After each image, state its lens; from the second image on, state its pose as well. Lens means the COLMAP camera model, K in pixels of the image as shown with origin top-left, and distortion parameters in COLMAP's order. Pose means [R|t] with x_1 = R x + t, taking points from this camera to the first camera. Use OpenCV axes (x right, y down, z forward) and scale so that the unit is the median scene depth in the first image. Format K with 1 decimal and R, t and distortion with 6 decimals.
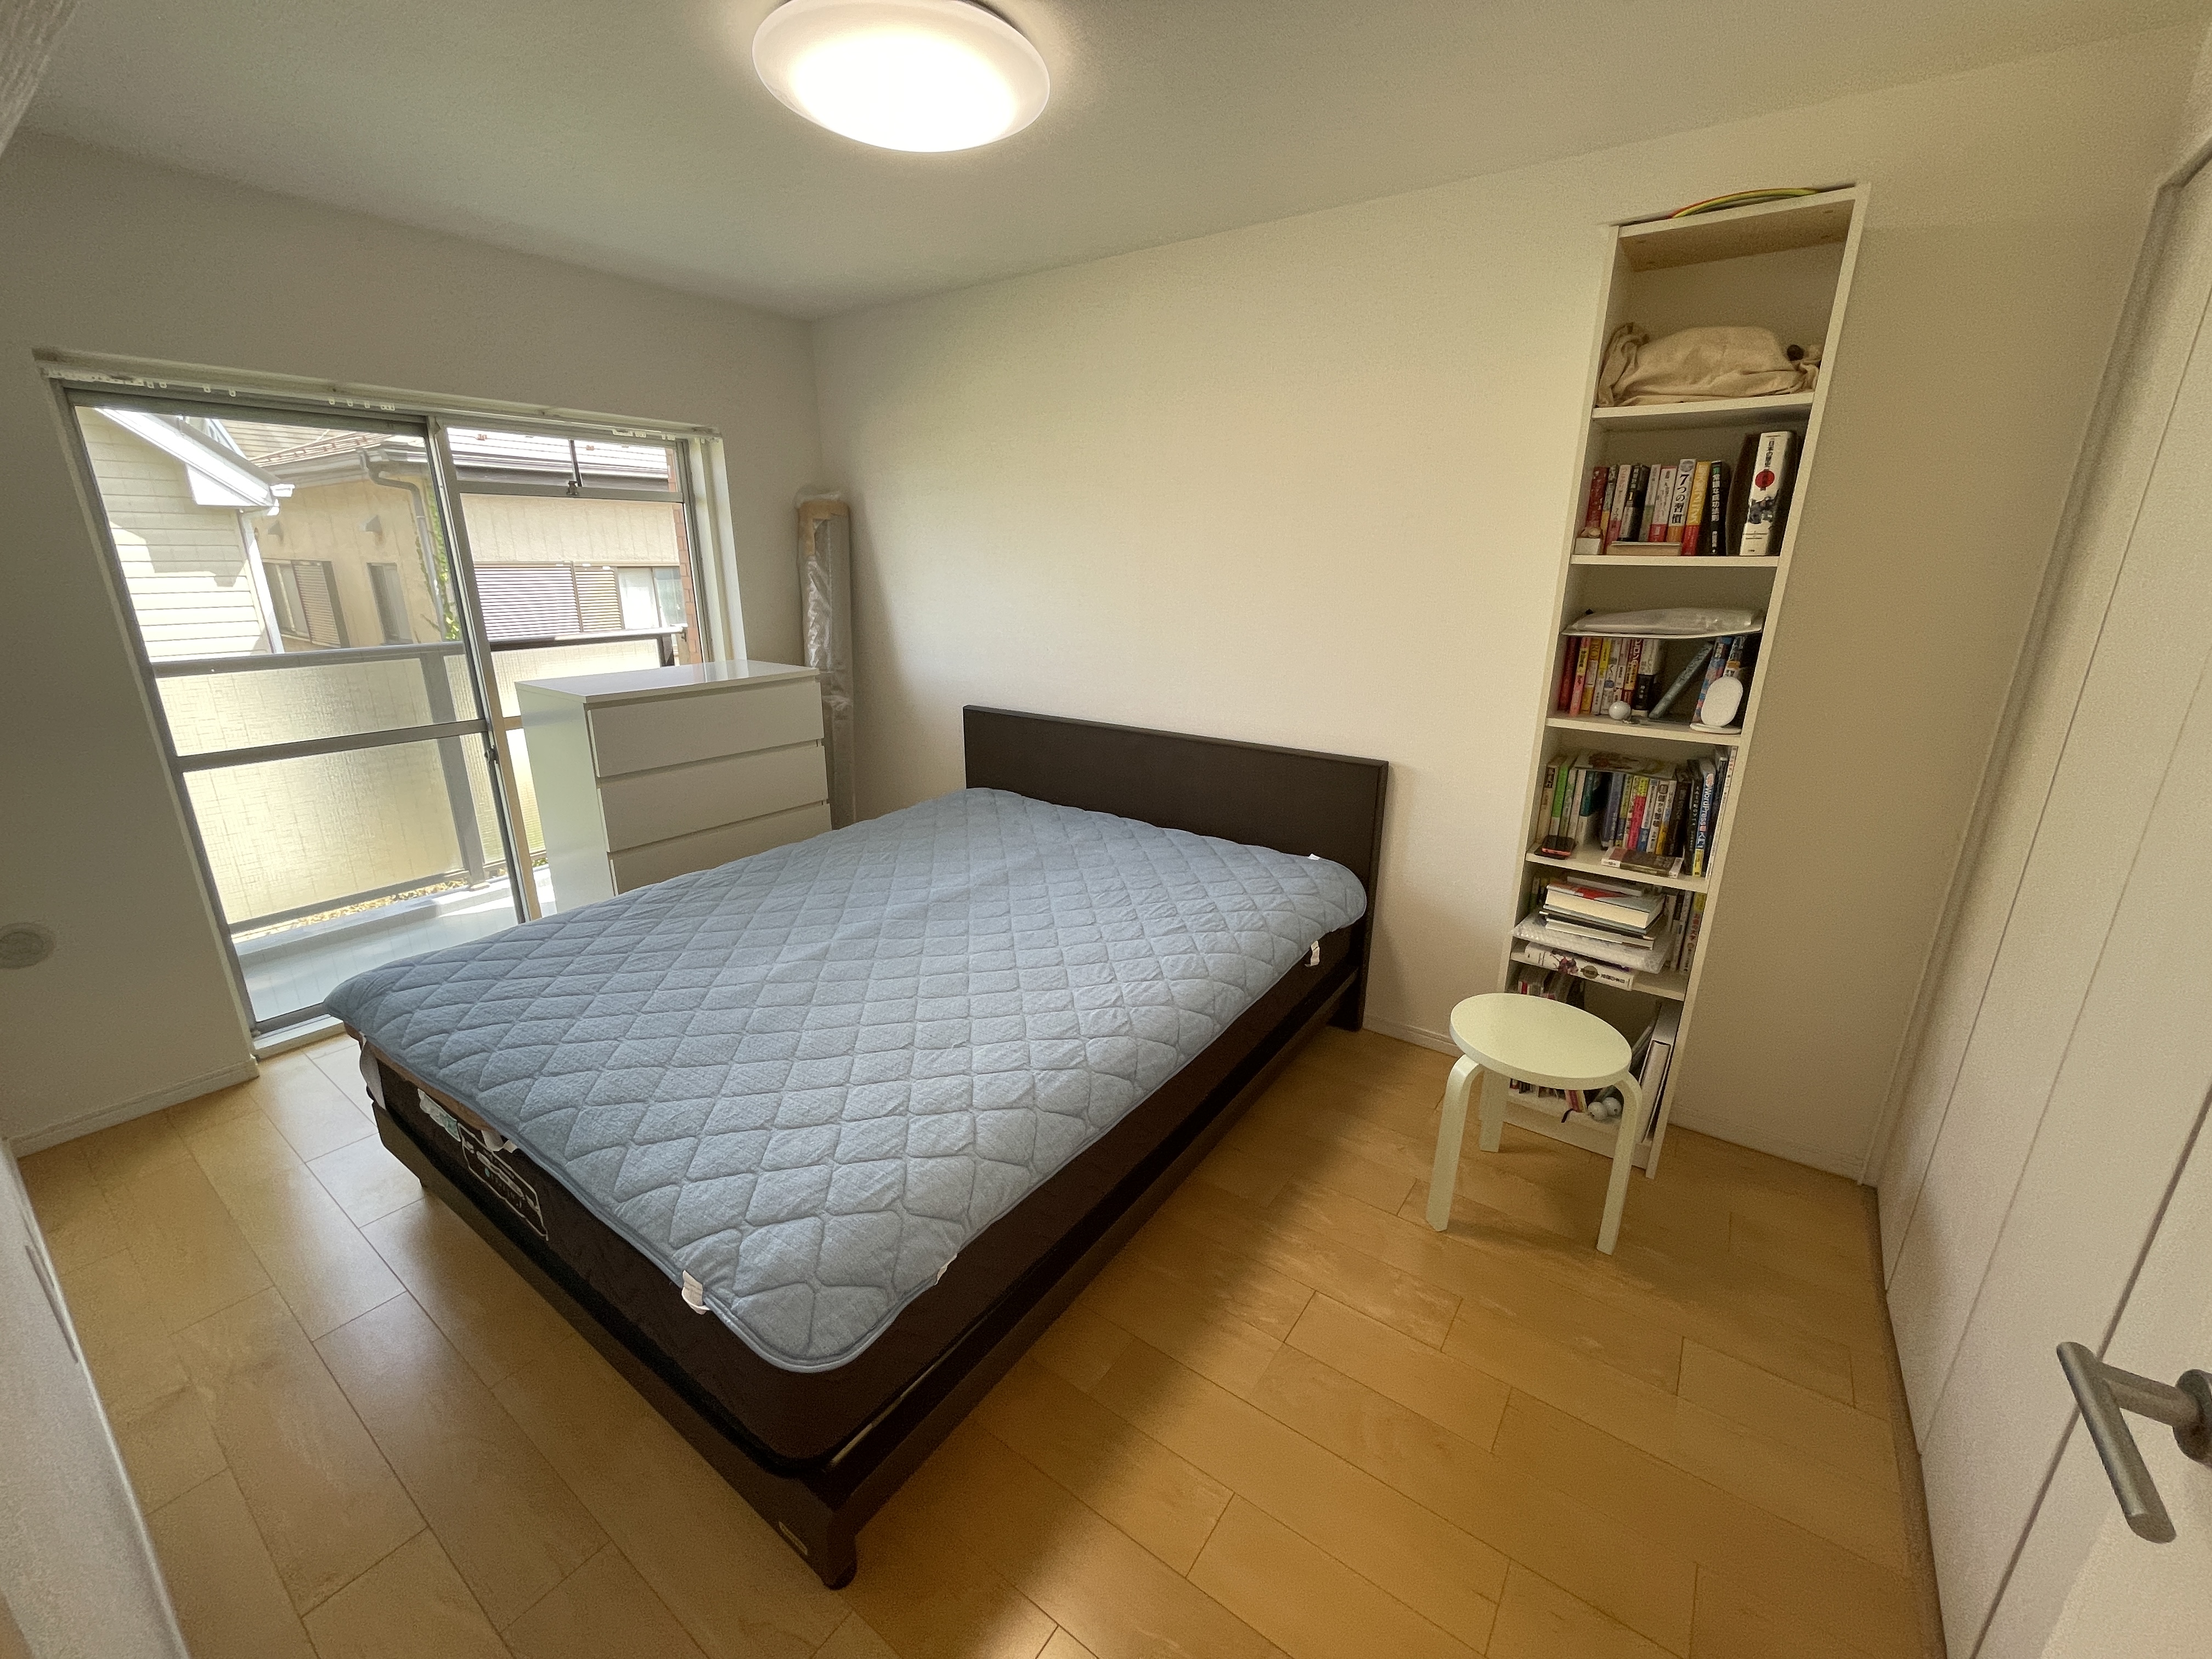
lens RADIAL K [[889.6, 0, 1104.2], [0, 889.6, 820.6], [0, 0, 1]] dist [-0.001526, -0.000096]
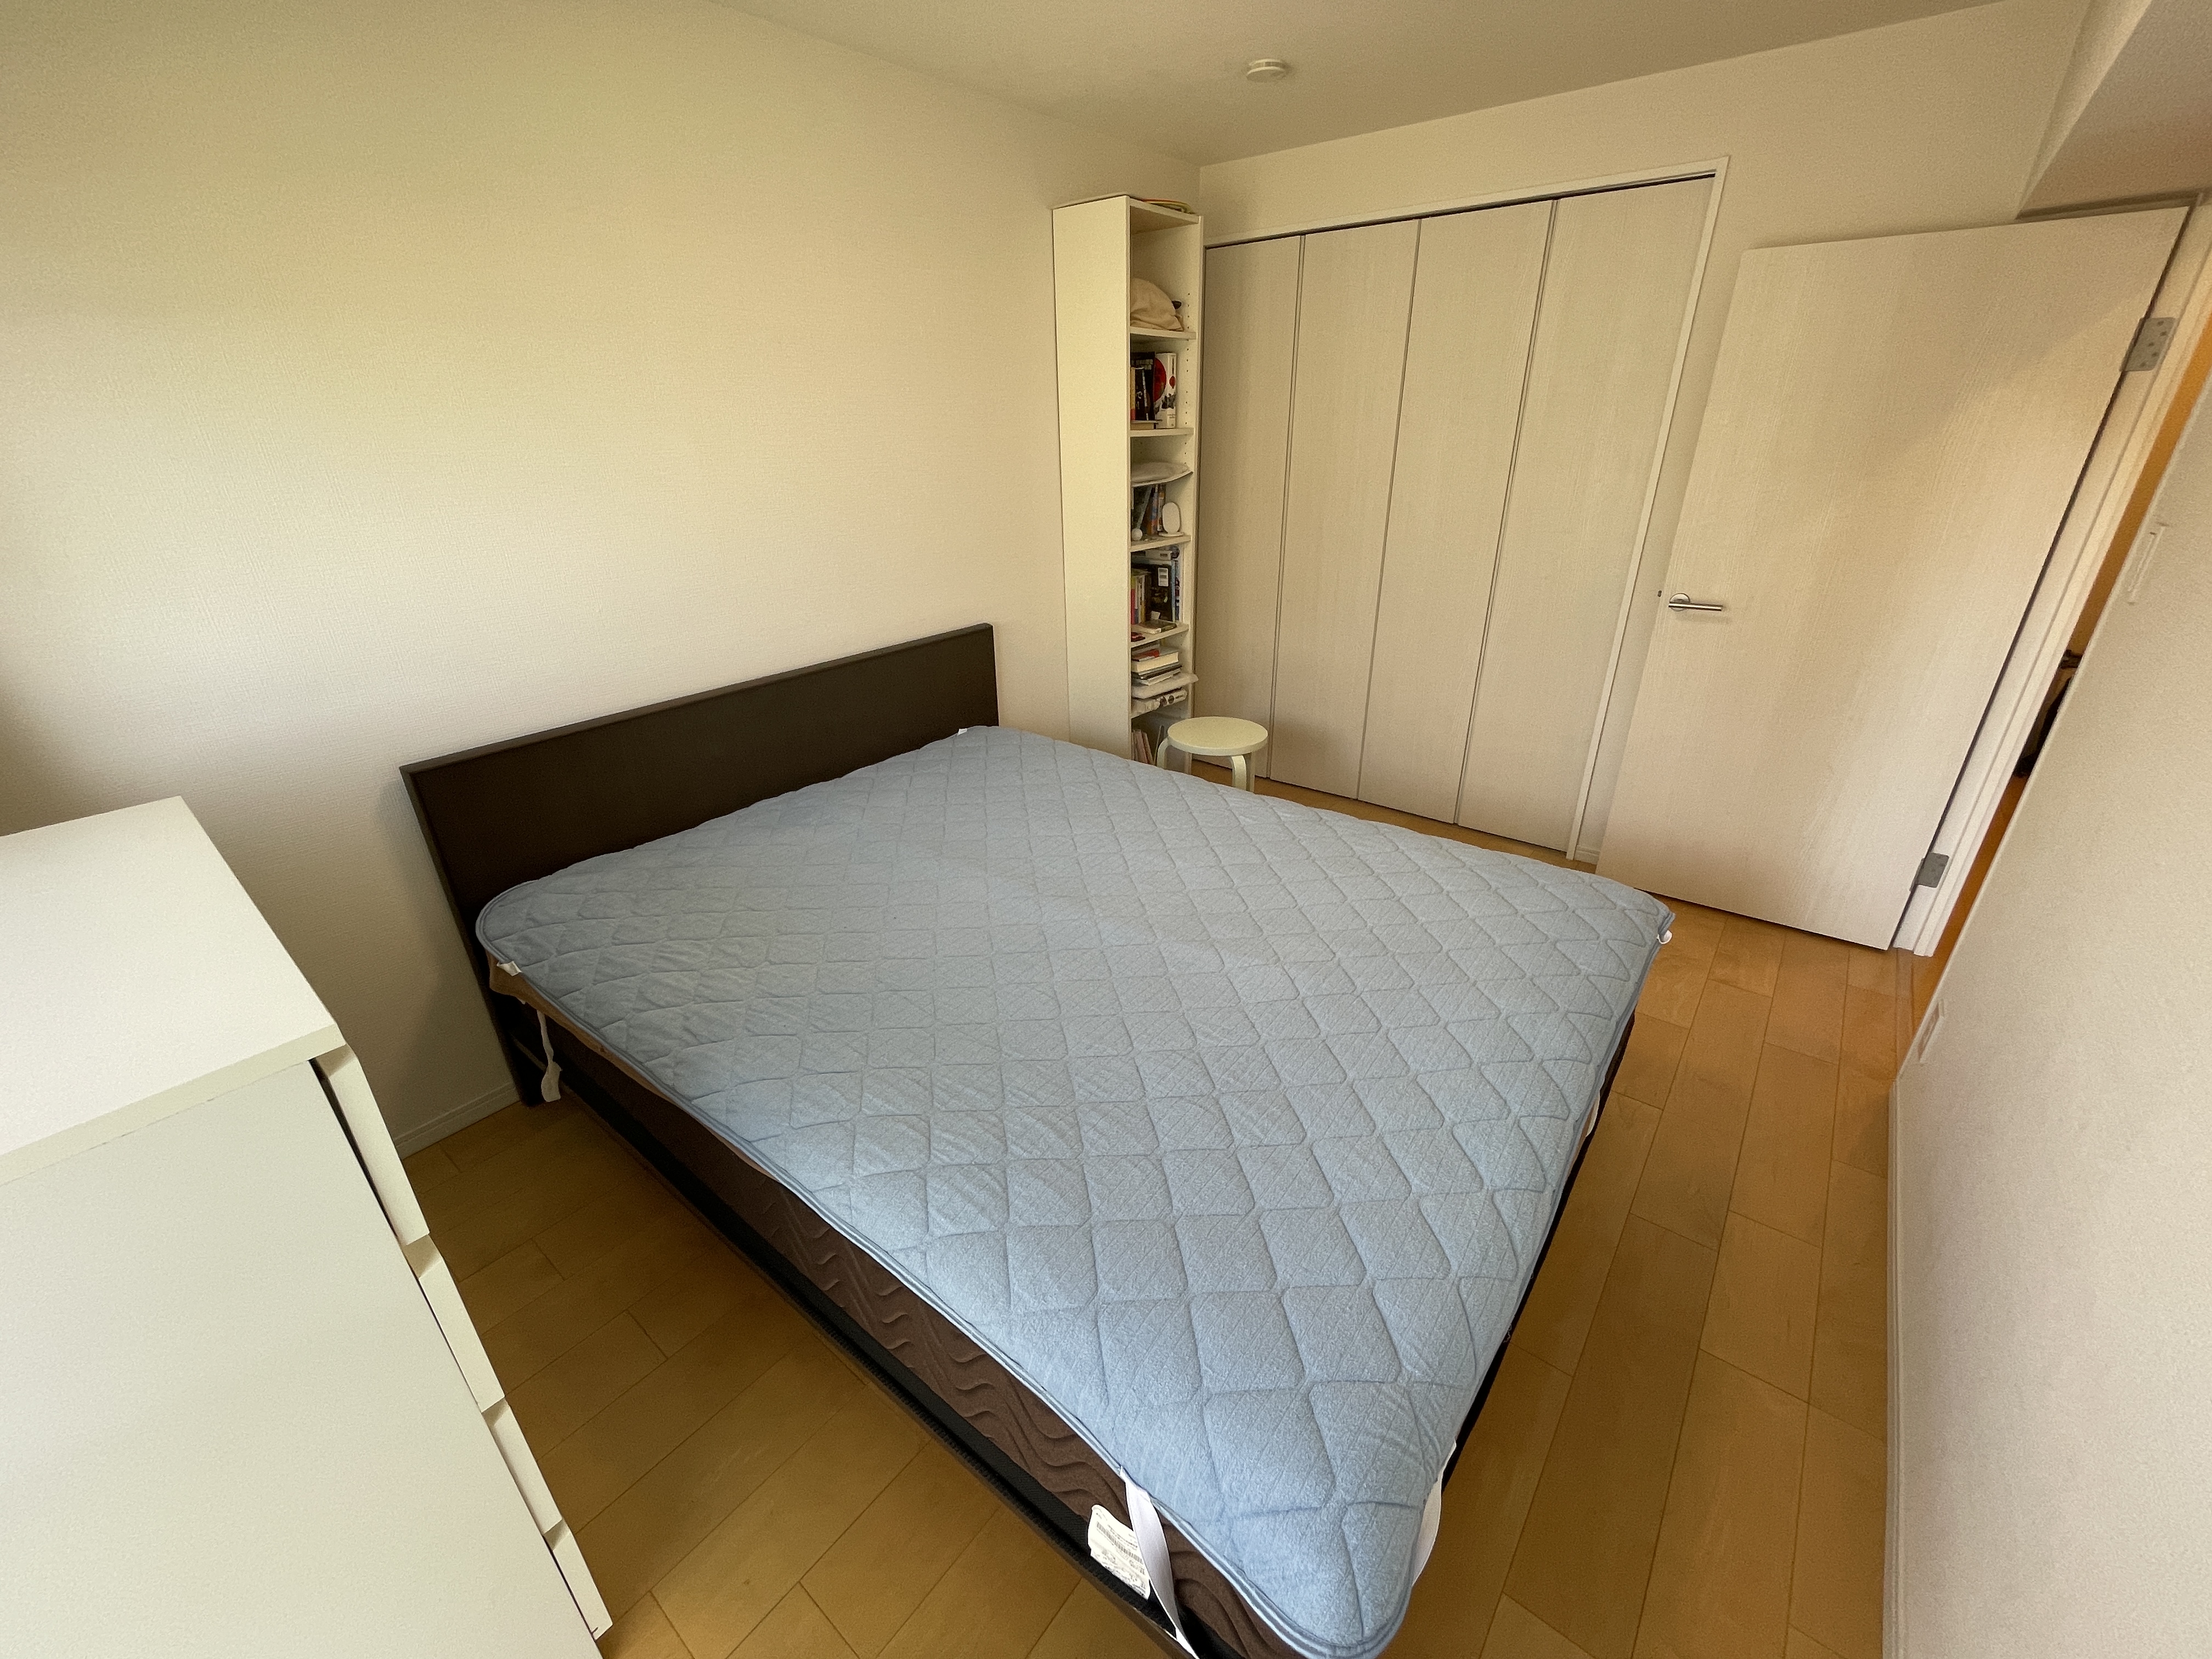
lens RADIAL K [[889.6, 0, 1104.9], [0, 889.6, 831.6], [0, 0, 1]] dist [-0.001526, -0.000096]
pose [[0.044853, -0.421345, 0.905791, -1.008759], [0.303340, 0.869637, 0.389507, -0.282786], [-0.951826, 0.257292, 0.166816, 0.890196]]
